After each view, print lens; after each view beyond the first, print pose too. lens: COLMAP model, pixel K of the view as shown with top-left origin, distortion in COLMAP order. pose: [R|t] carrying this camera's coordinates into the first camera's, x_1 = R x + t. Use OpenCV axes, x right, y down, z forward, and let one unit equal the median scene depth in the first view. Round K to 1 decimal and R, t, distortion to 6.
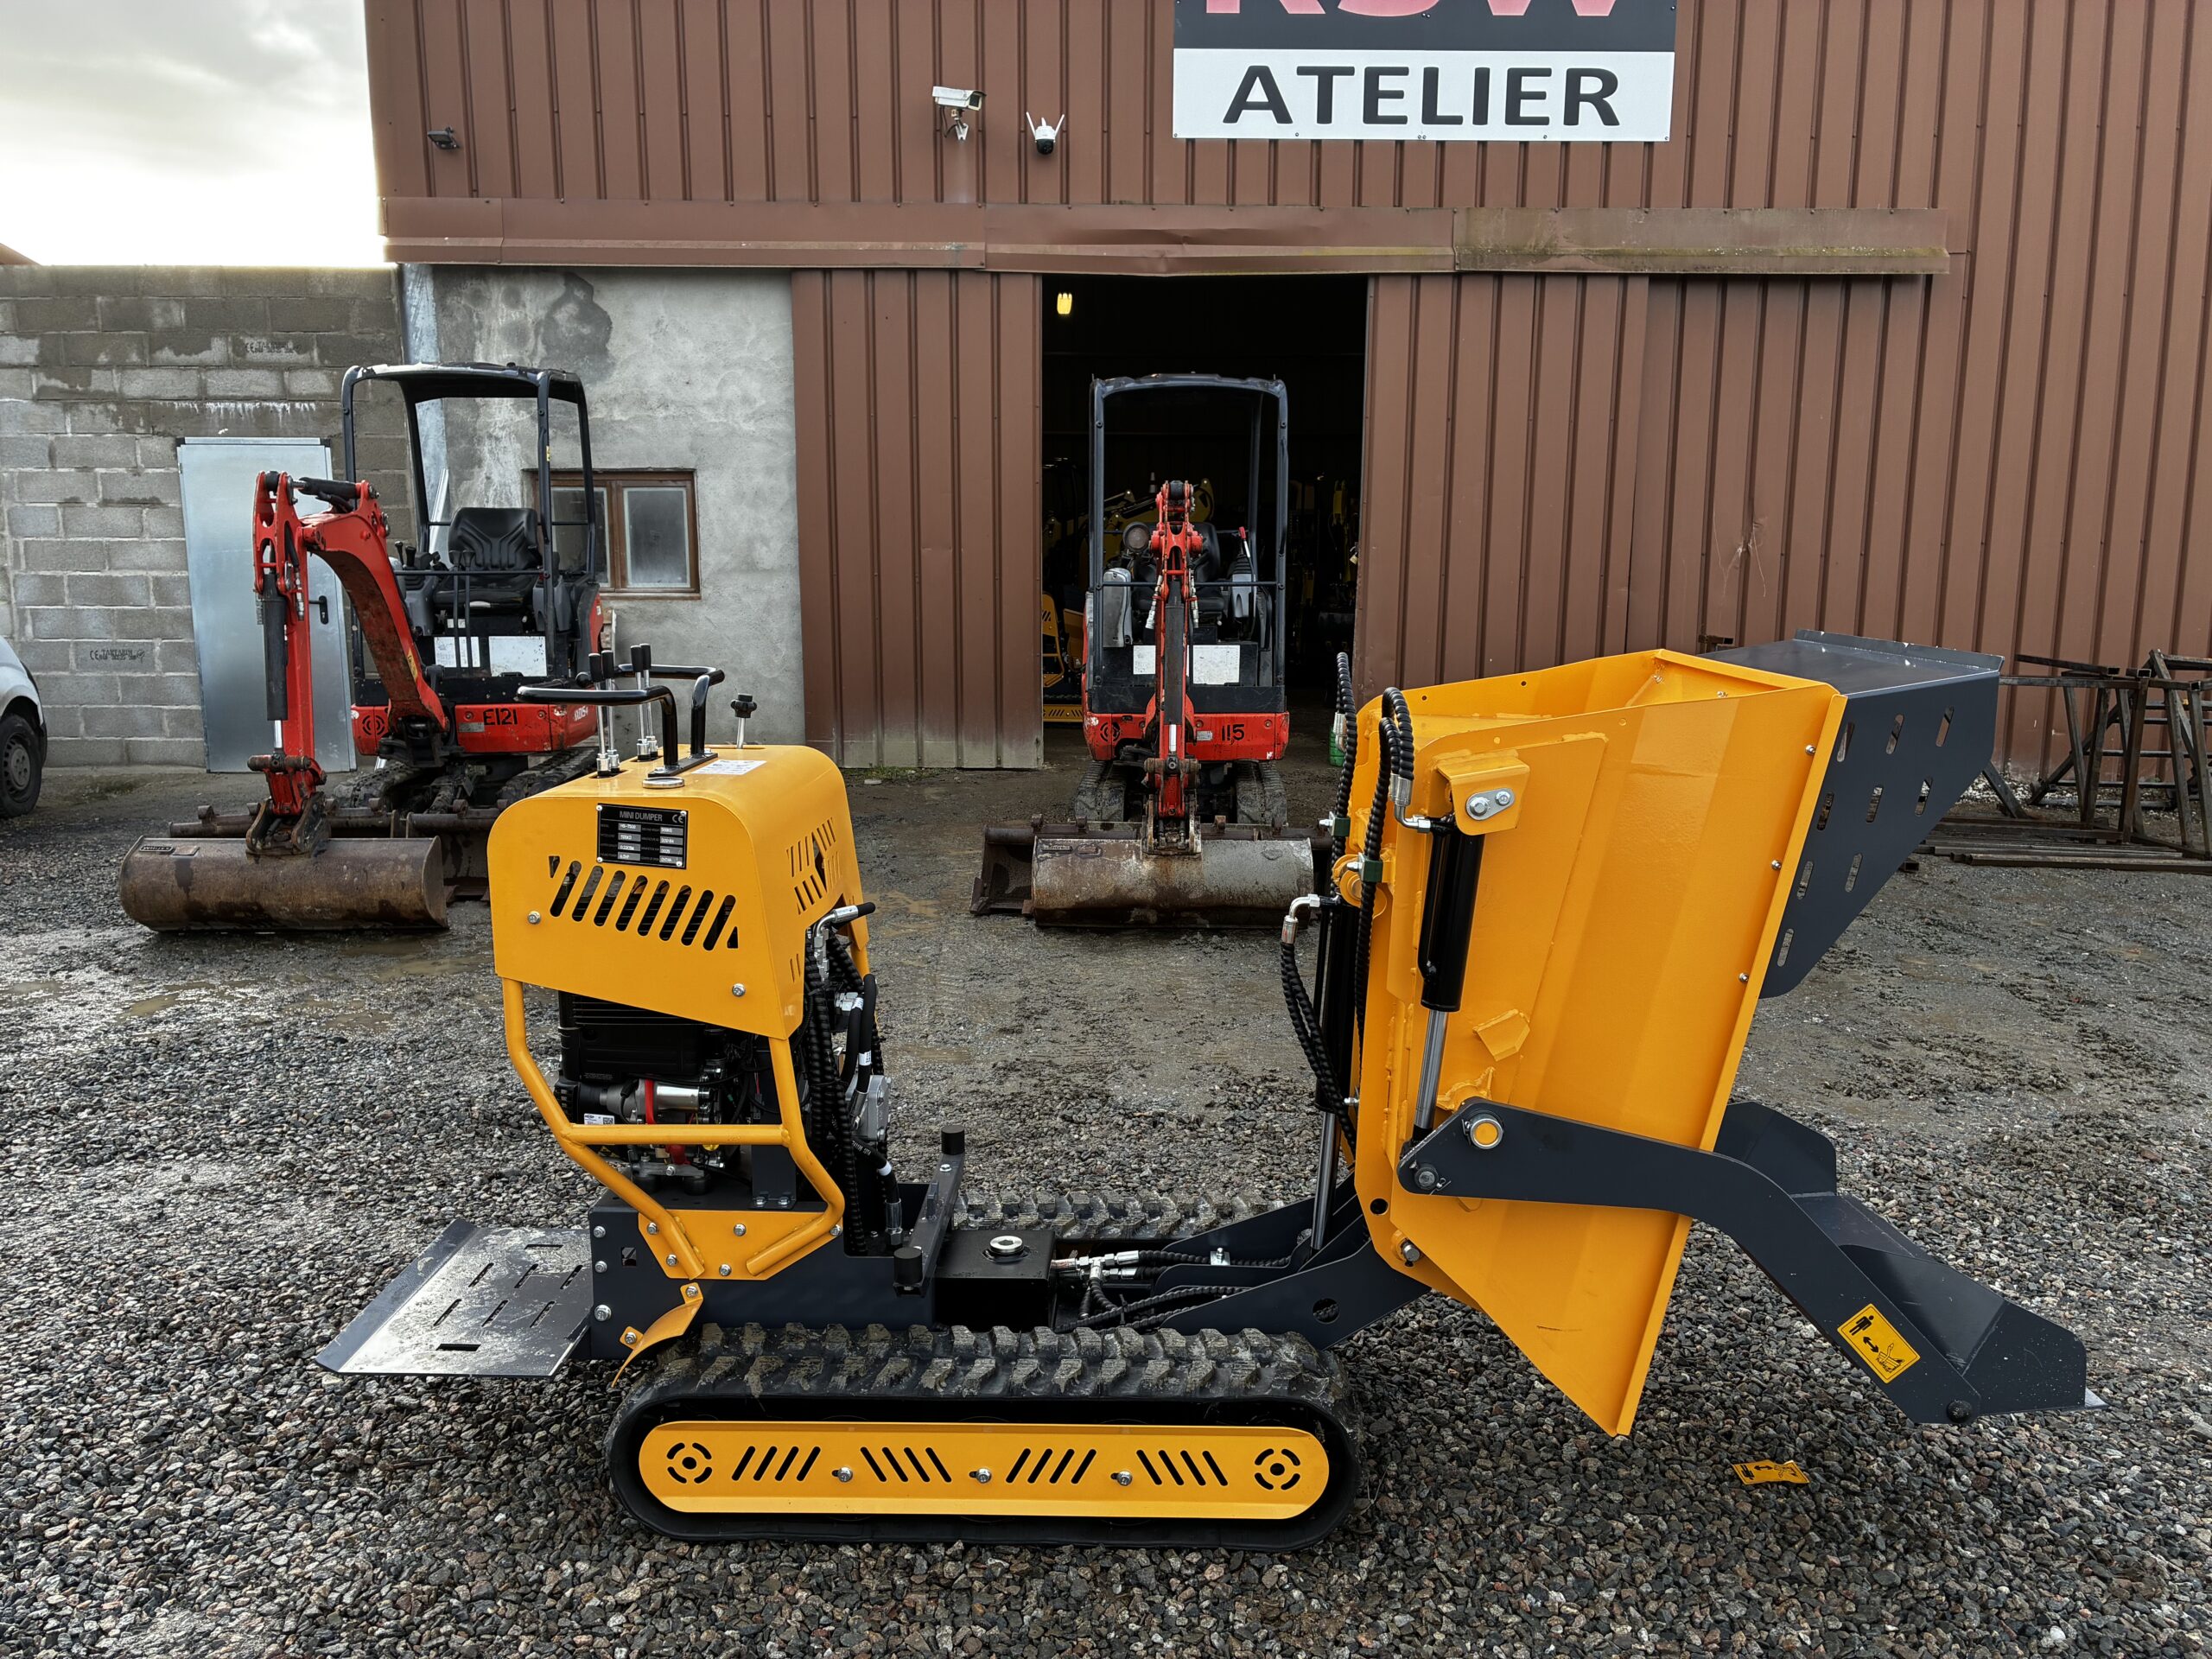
lens RADIAL K [[1654.7, 0, 1102.0], [0, 1654.7, 833.5], [0, 0, 1]] dist [0.079295, -0.101660]
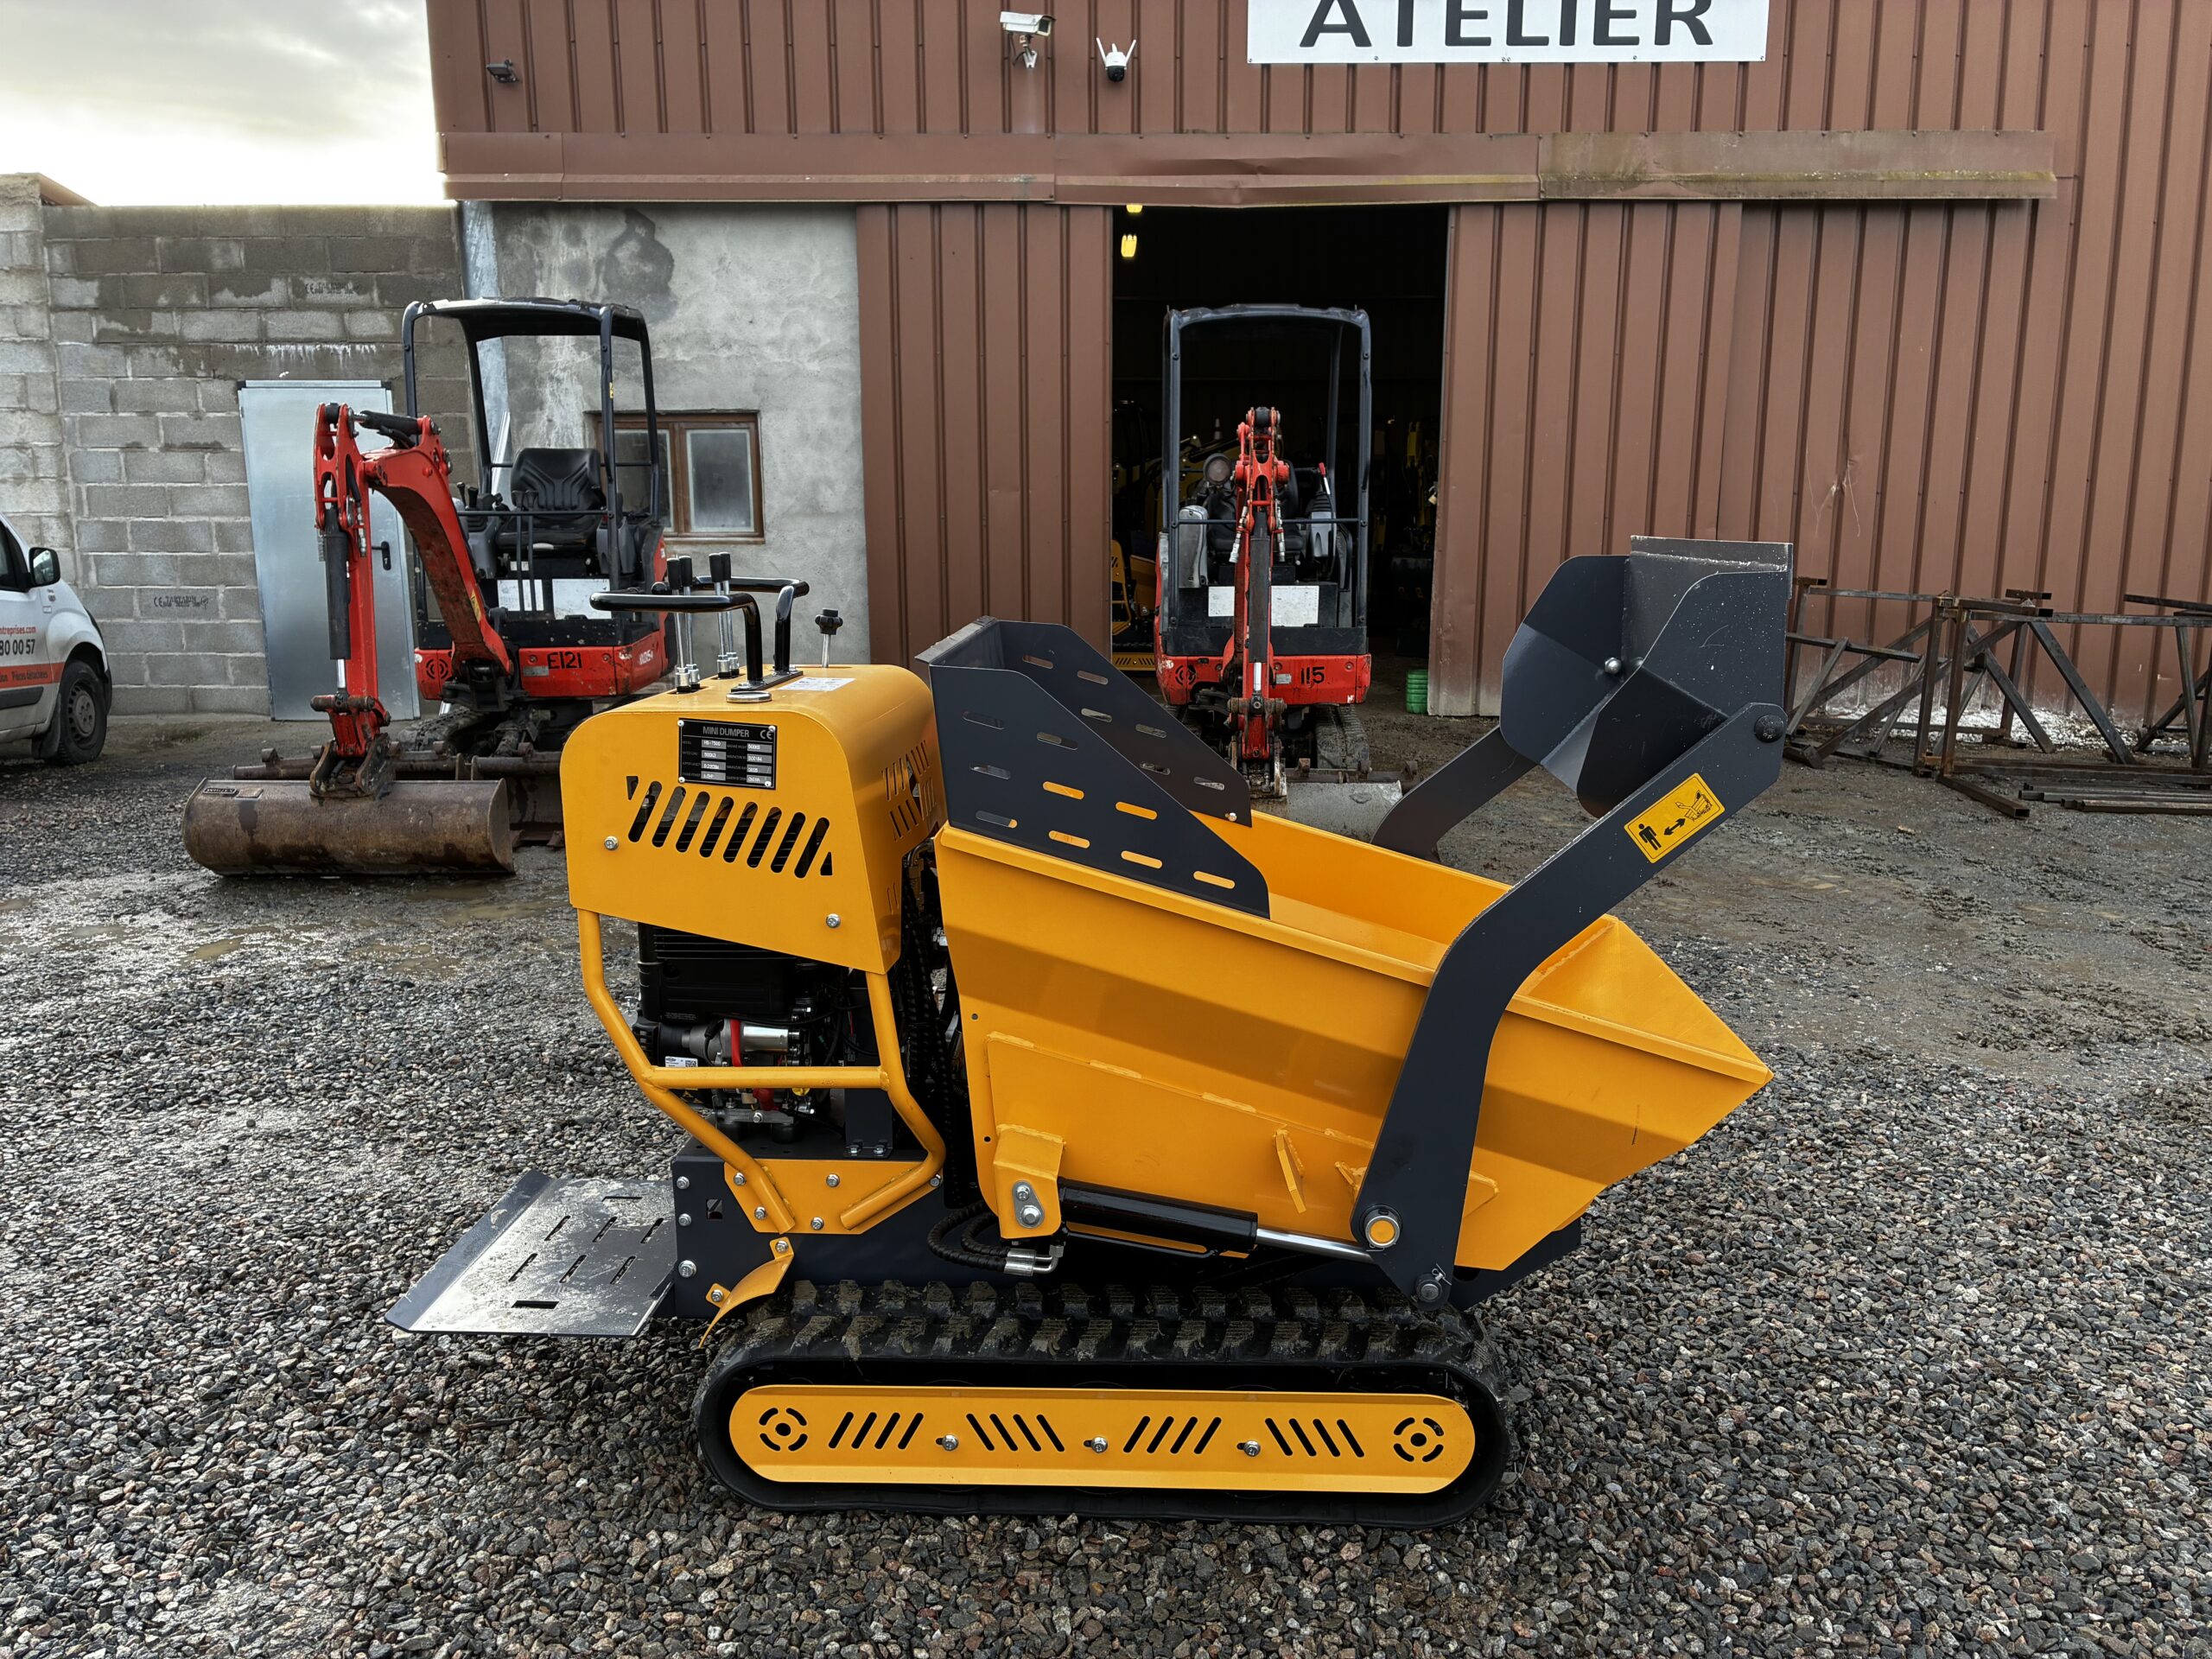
lens RADIAL K [[1657.0, 0, 1116.3], [0, 1657.0, 826.1], [0, 0, 1]] dist [0.071027, -0.093830]
pose [[0.999686, 0.000208, -0.025047, -0.023794], [0.000314, 0.999783, 0.020812, 0.014130], [0.025046, -0.020814, 0.999470, 0.051655]]
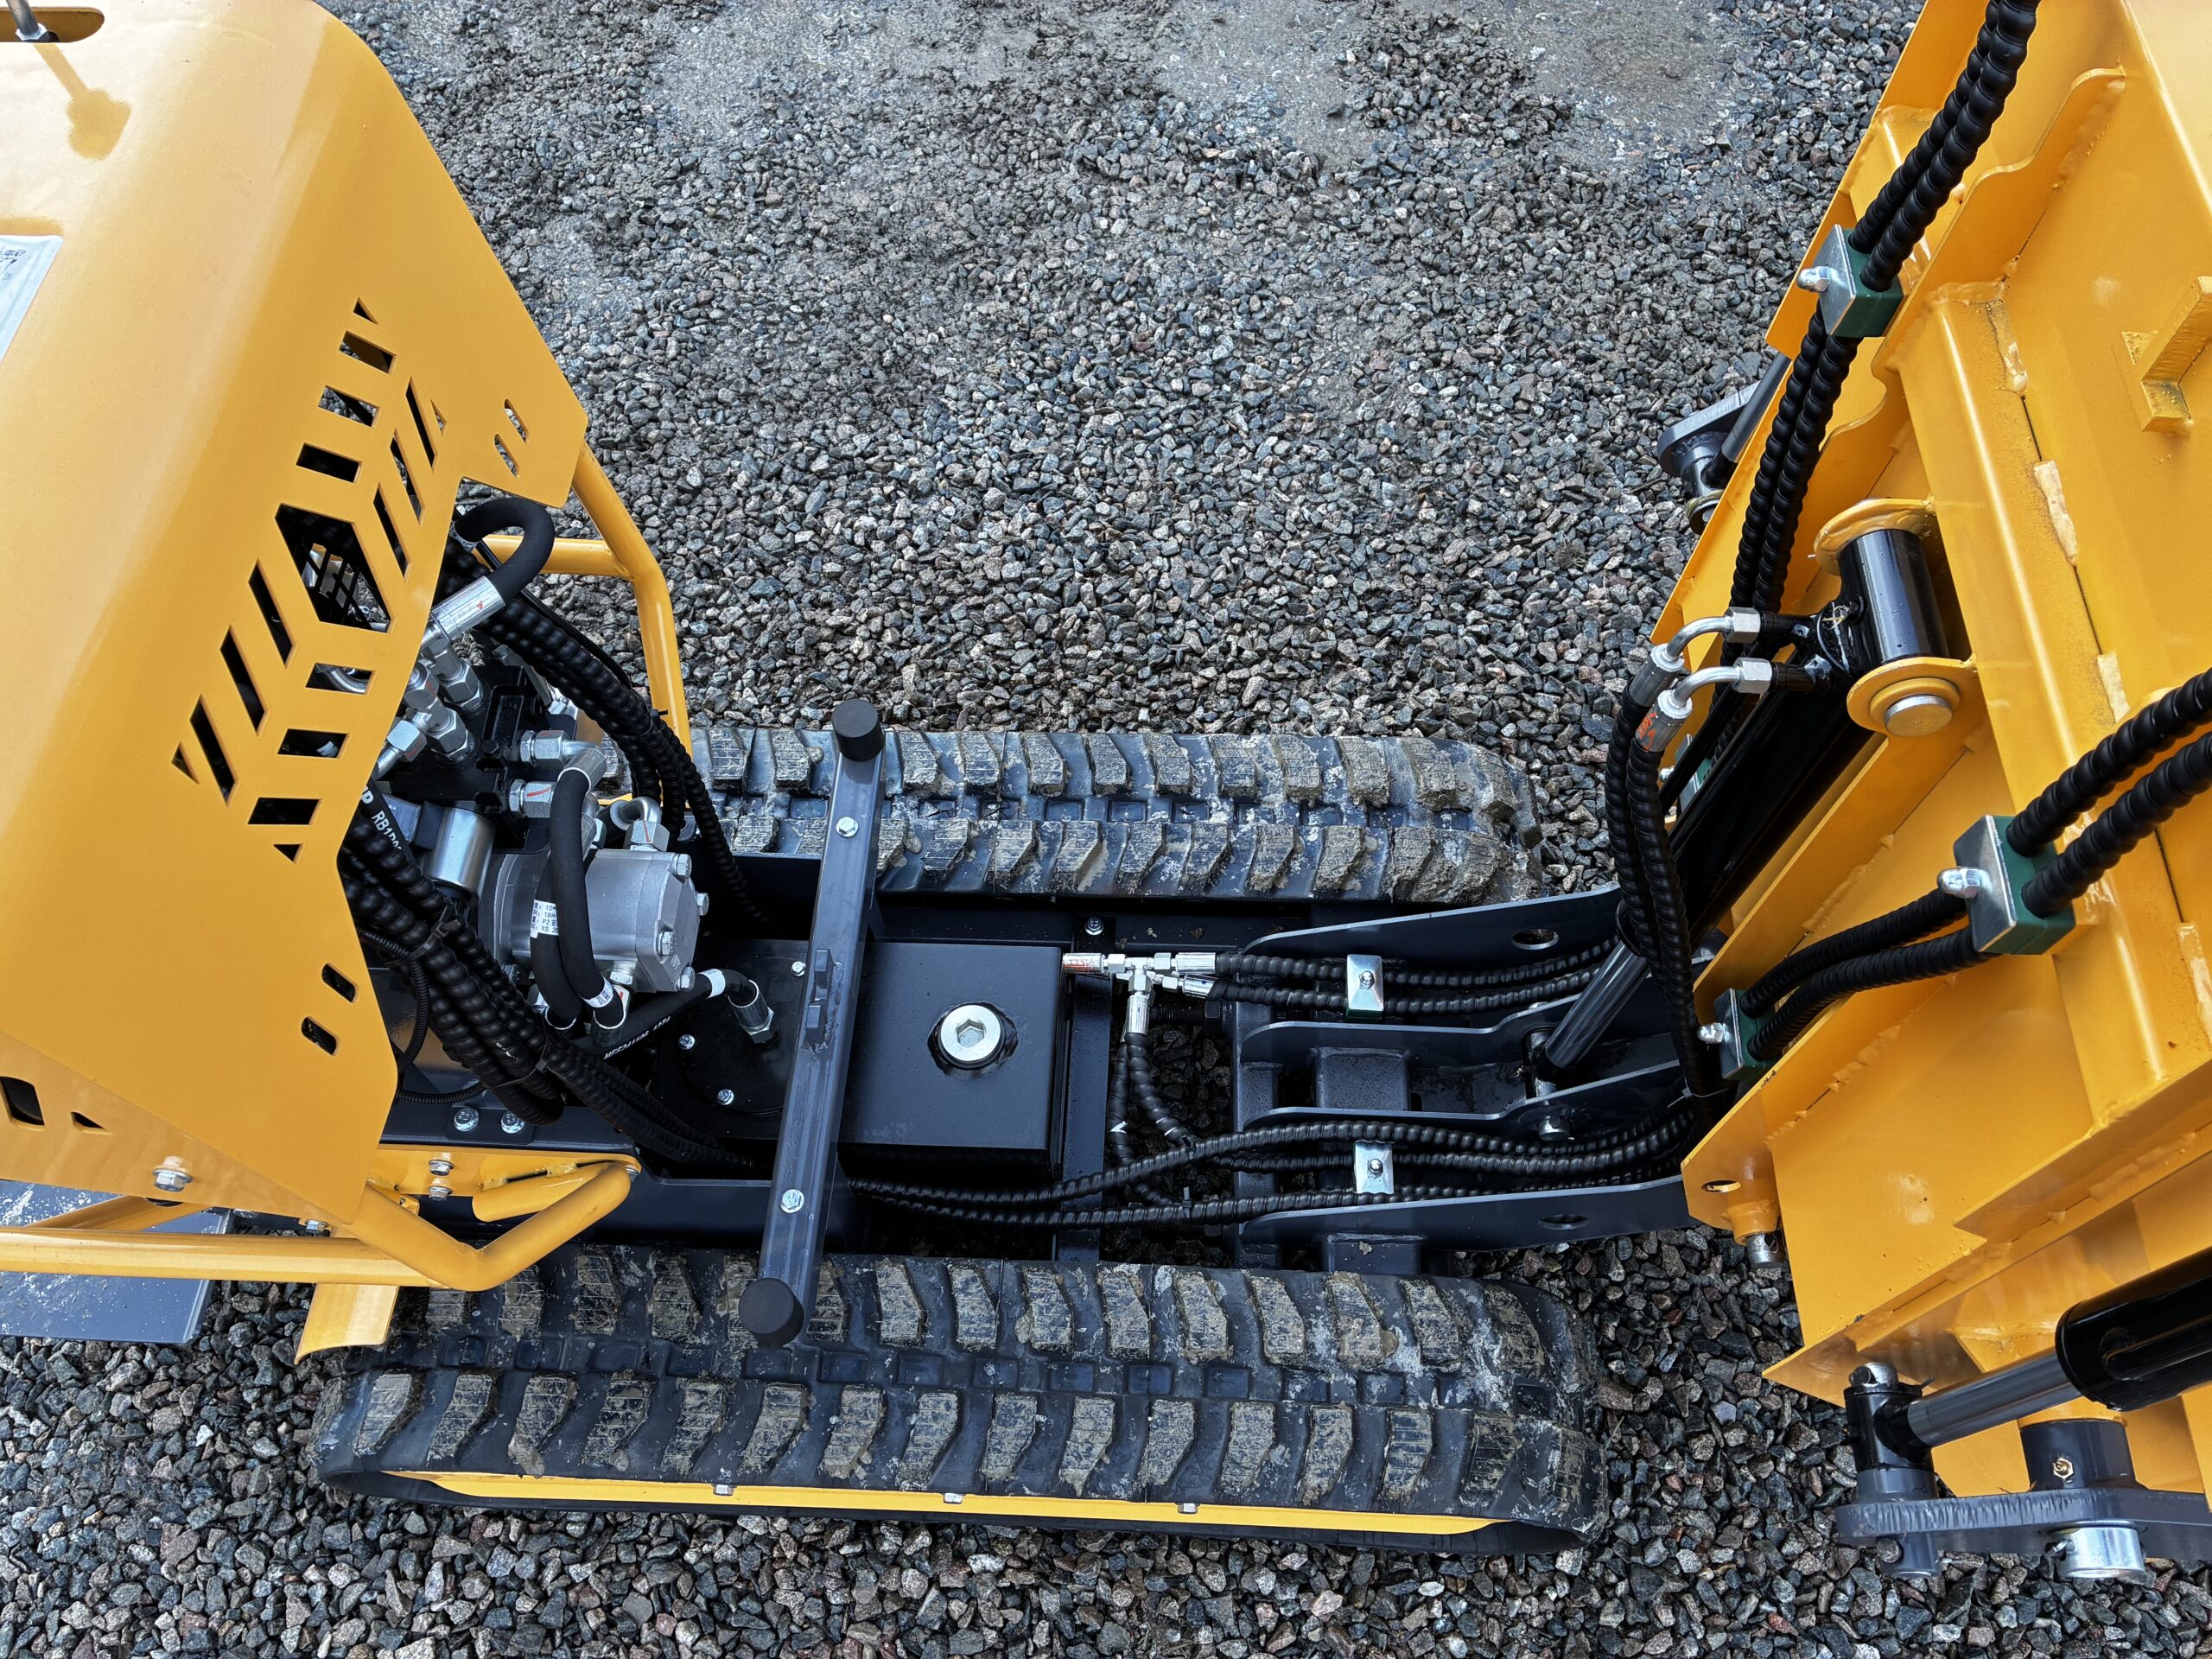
lens RADIAL K [[1654.7, 0, 1102.0], [0, 1654.7, 833.5], [0, 0, 1]] dist [0.079295, -0.101660]
pose [[0.999702, 0.001137, -0.024366, -0.001808], [0.018054, 0.637213, 0.770476, -0.143452], [0.016403, -0.770687, 0.637003, 0.499955]]
